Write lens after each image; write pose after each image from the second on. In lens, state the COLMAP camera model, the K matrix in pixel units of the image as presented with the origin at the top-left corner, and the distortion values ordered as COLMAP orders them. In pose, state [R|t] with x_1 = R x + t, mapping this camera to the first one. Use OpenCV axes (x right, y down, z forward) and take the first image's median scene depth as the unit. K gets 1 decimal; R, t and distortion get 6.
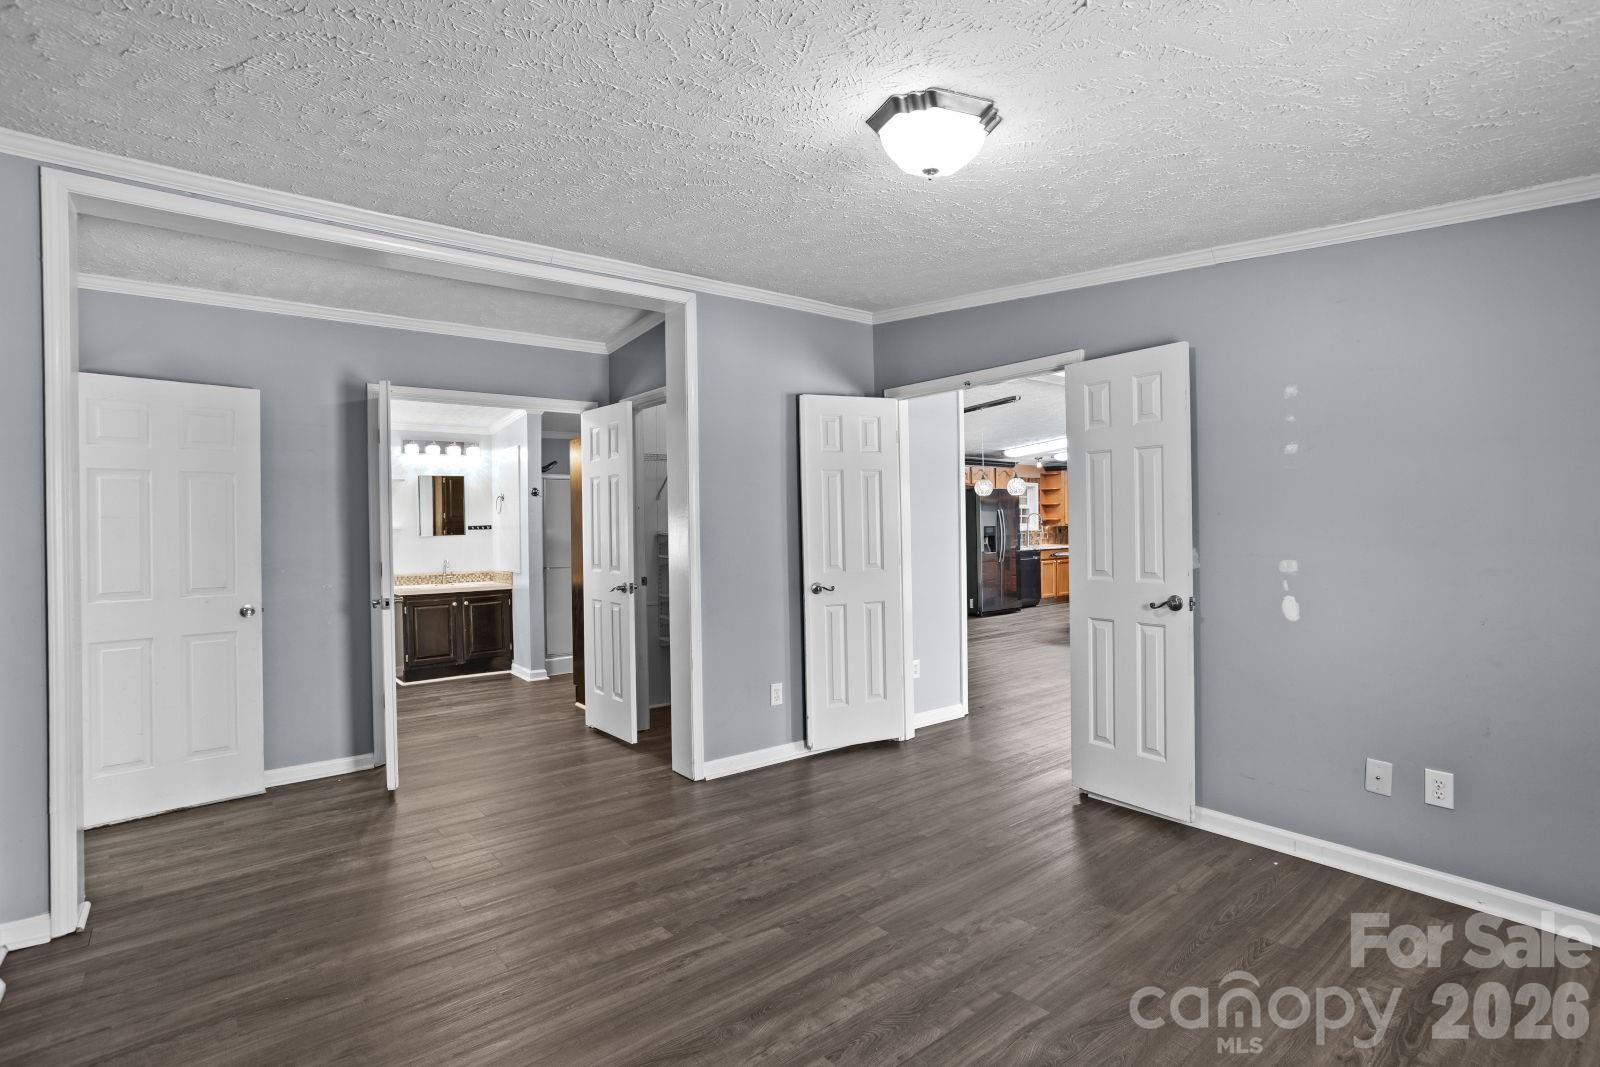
lens RADIAL K [[770.9, 0, 809.2], [0, 770.9, 527.1], [0, 0, 1]] dist [-0.050801, 0.030241]
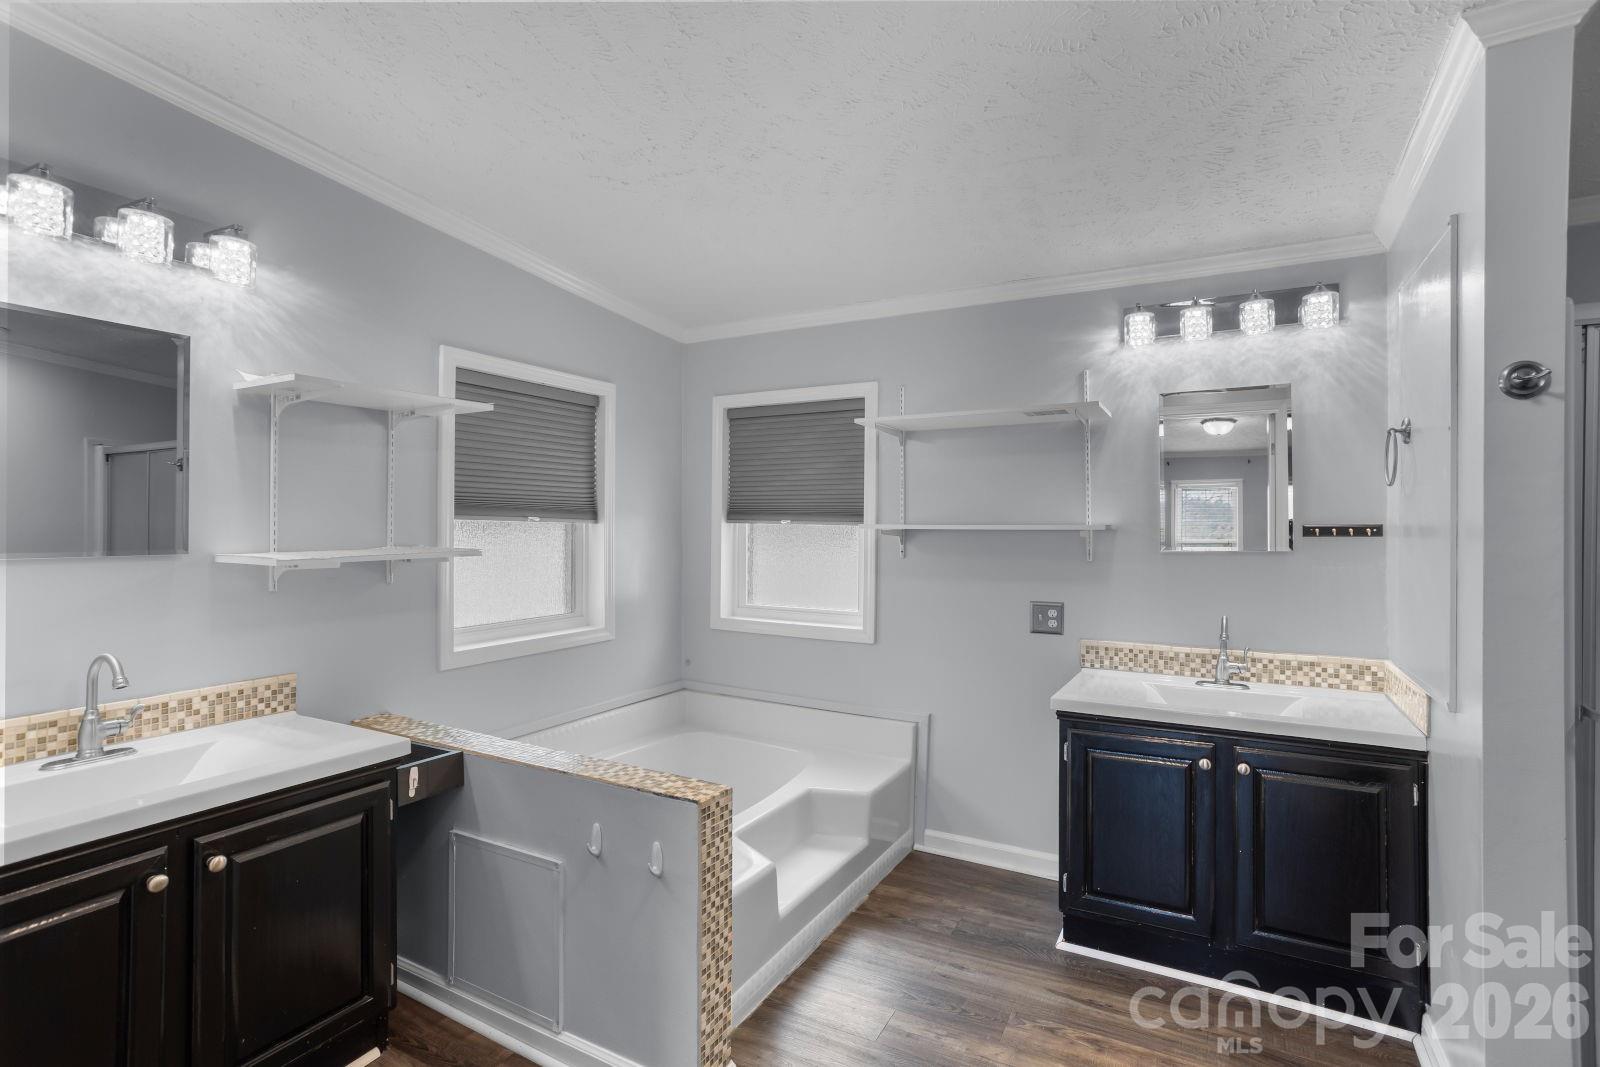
lens RADIAL K [[770.9, 0, 809.2], [0, 770.9, 527.1], [0, 0, 1]] dist [-0.050801, 0.030241]
pose [[0.386901, 0.014784, -0.922003, -0.218708], [-0.011162, 0.999873, 0.011349, -0.002478], [0.922054, 0.005901, 0.387017, 0.673140]]
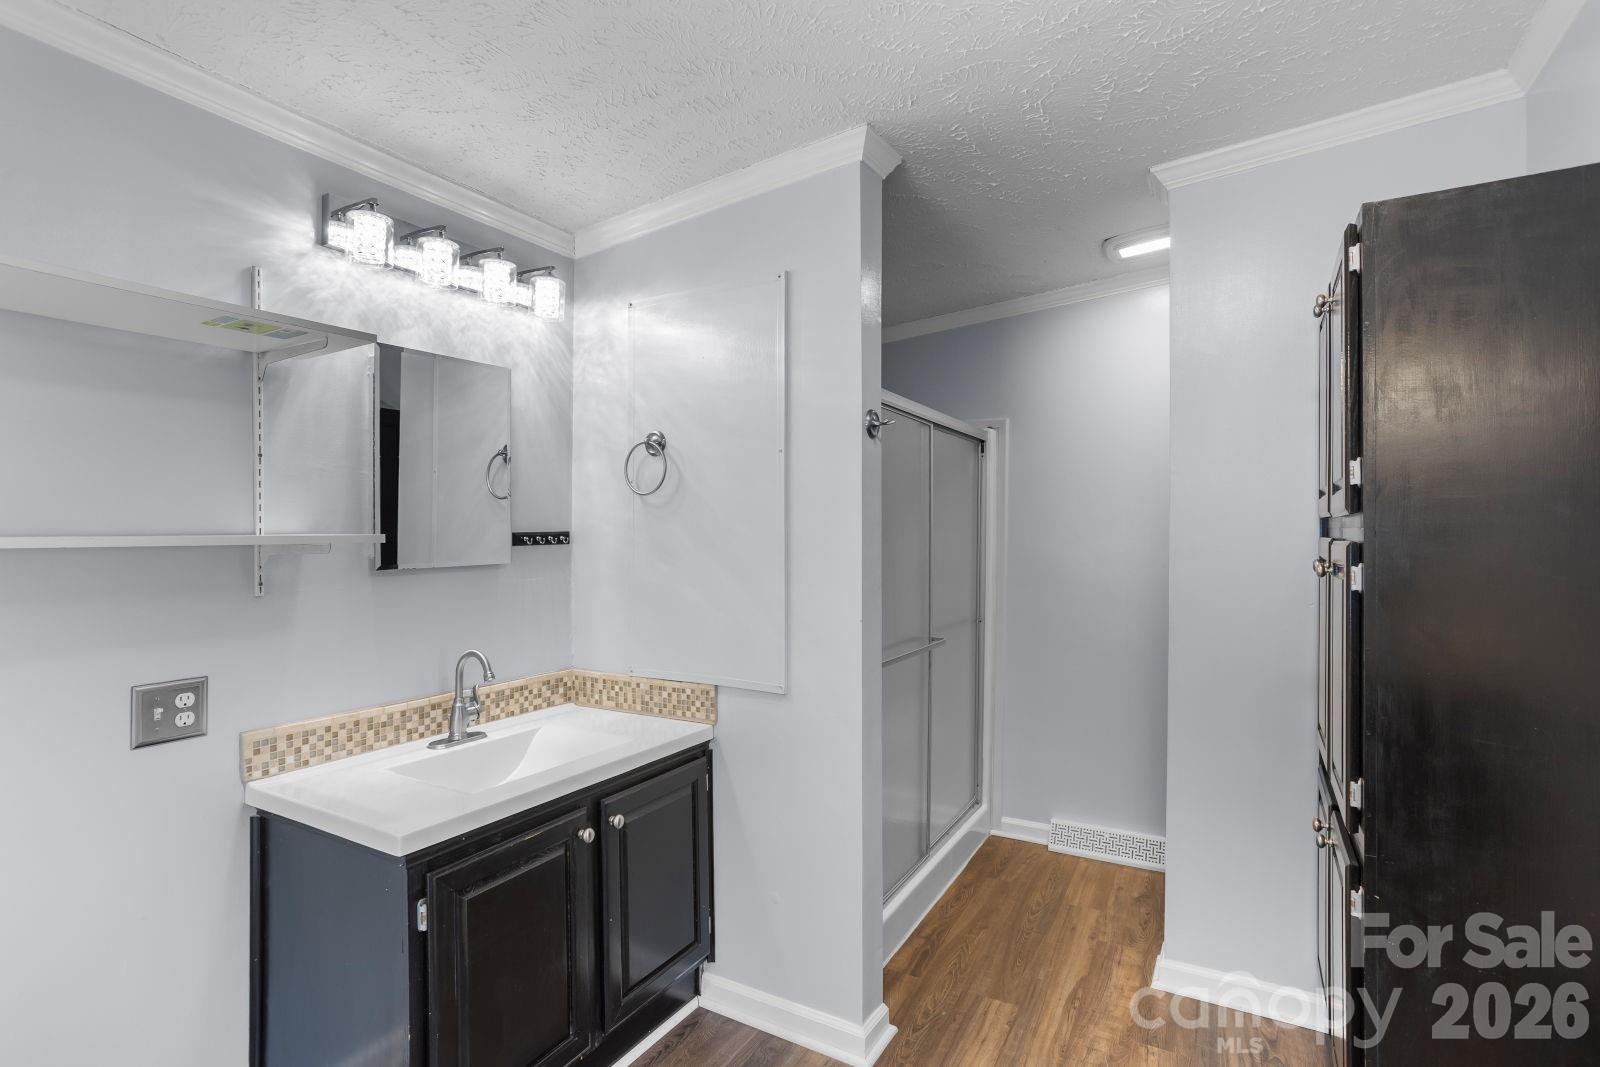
lens RADIAL K [[770.9, 0, 809.2], [0, 770.9, 527.1], [0, 0, 1]] dist [-0.050801, 0.030241]
pose [[0.929604, 0.011303, 0.368386, -0.461254], [-0.006493, 0.999877, -0.014295, -0.000477], [-0.368502, 0.010897, 0.929563, 0.686158]]
